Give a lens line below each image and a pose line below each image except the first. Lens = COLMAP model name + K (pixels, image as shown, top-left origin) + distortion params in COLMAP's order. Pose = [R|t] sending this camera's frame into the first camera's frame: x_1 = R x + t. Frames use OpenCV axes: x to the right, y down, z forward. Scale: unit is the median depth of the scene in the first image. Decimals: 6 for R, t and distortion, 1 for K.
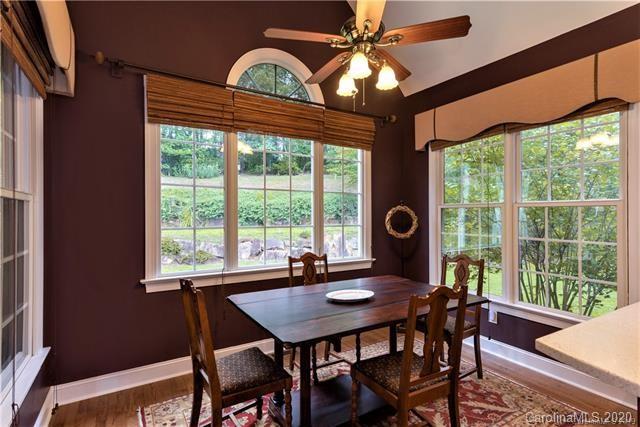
lens RADIAL K [[317.5, 0, 320.6], [0, 317.5, 212.4], [0, 0, 1]] dist [0.017865, -0.000968]
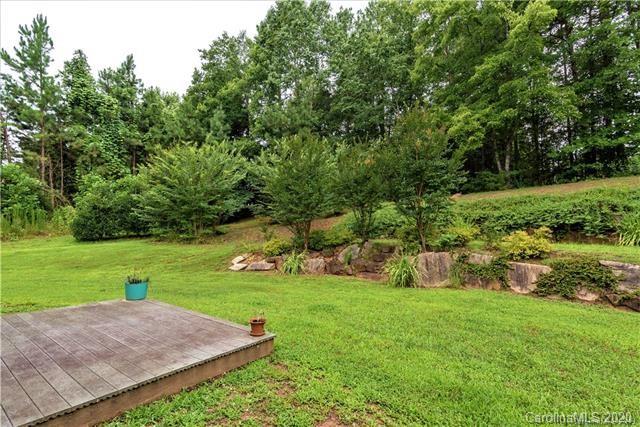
lens RADIAL K [[317.5, 0, 318.9], [0, 317.5, 208.9], [0, 0, 1]] dist [0.017865, -0.000968]
pose [[0.359682, -0.083546, -0.929327, -0.098027], [-0.019575, 0.995089, -0.097034, 0.058909], [0.932870, 0.053093, 0.356280, 0.321161]]
